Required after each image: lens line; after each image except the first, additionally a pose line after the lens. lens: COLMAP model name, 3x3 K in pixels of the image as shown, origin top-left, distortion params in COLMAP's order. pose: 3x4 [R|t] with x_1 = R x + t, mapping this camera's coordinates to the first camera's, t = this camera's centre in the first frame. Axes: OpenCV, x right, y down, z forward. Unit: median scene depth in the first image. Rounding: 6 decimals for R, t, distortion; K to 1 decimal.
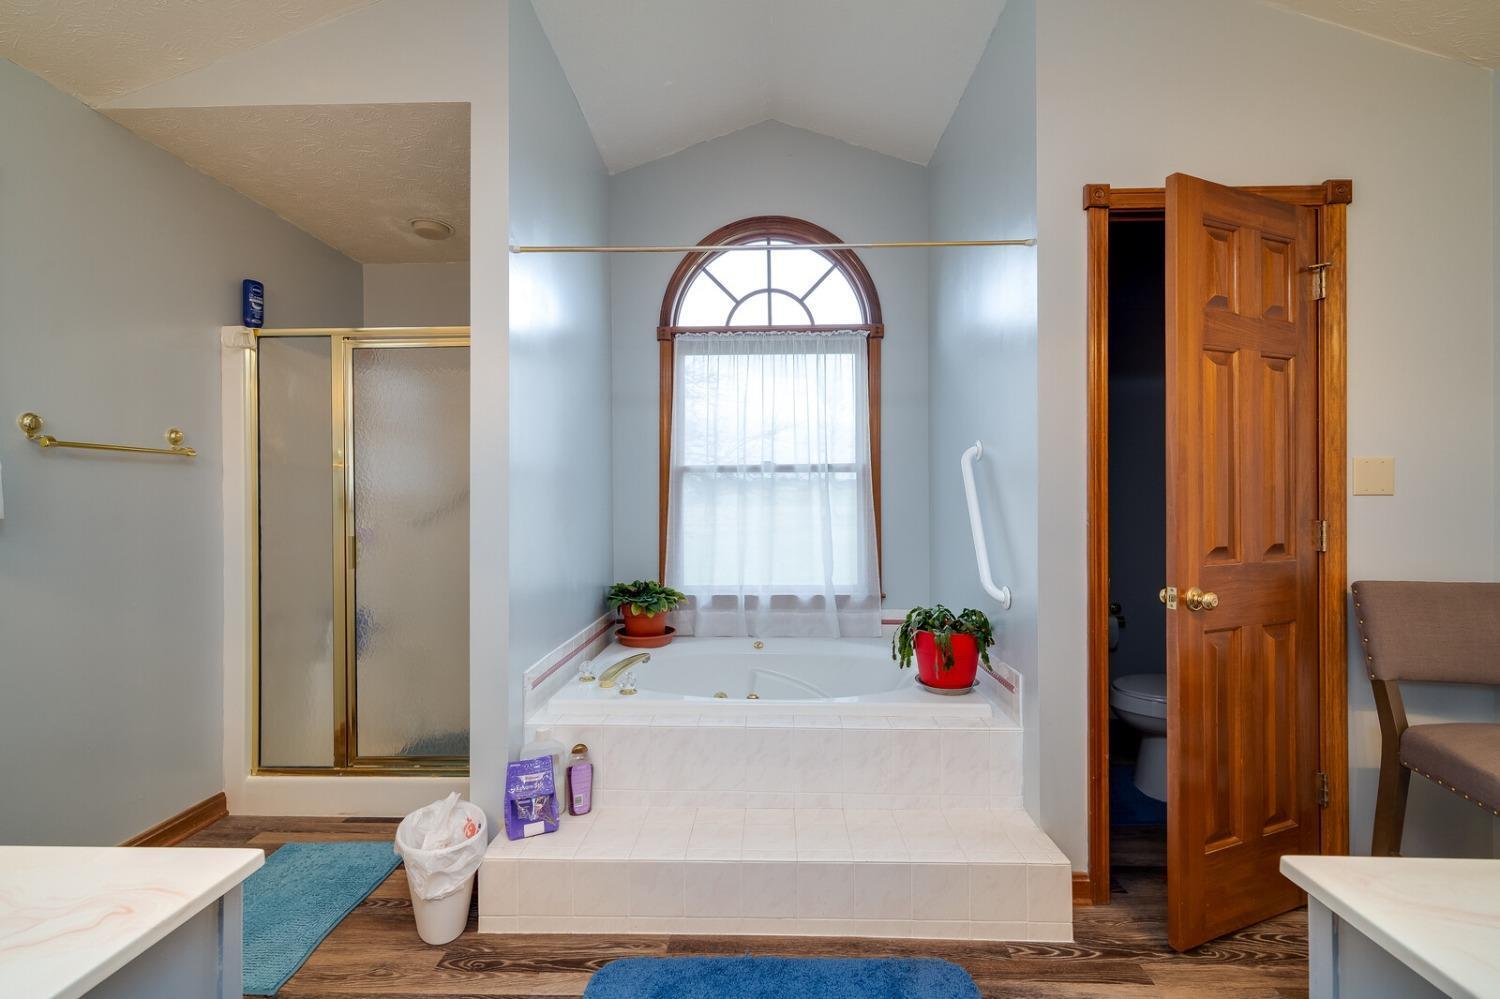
lens RADIAL K [[667.9, 0, 753.8], [0, 667.9, 512.9], [0, 0, 1]] dist [-0.000537, -0.000290]
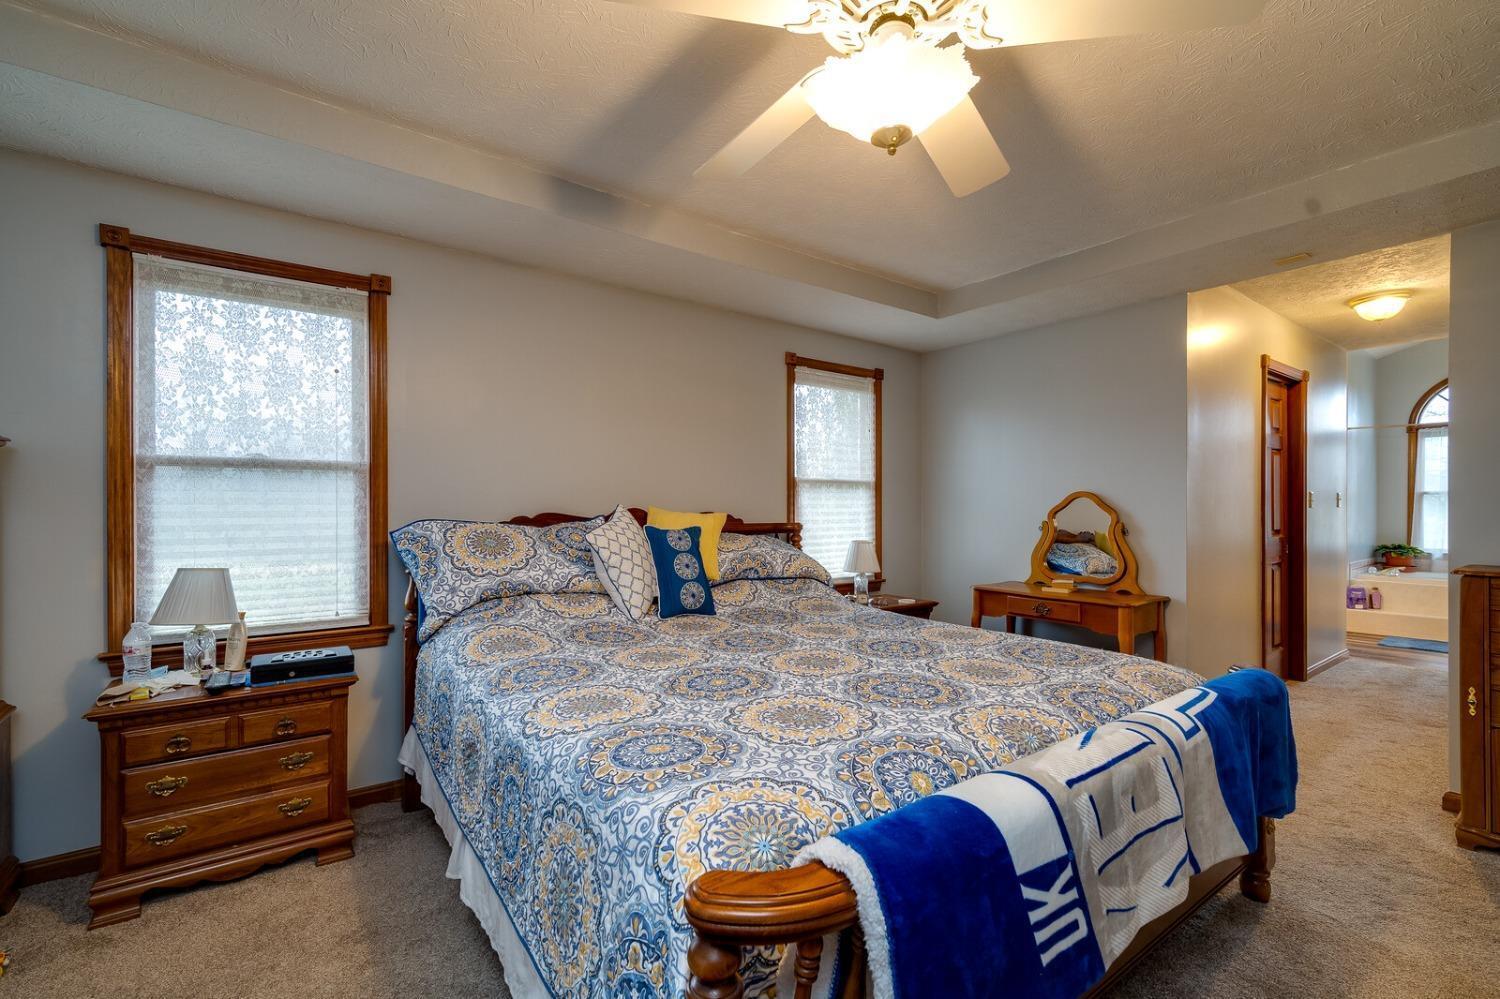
lens RADIAL K [[667.9, 0, 753.8], [0, 667.9, 512.9], [0, 0, 1]] dist [-0.000537, -0.000290]
pose [[0.614933, 0.002686, -0.788575, 0.264585], [0.001504, 0.999988, 0.004579, -0.015410], [0.788578, -0.004002, 0.614922, -2.034650]]
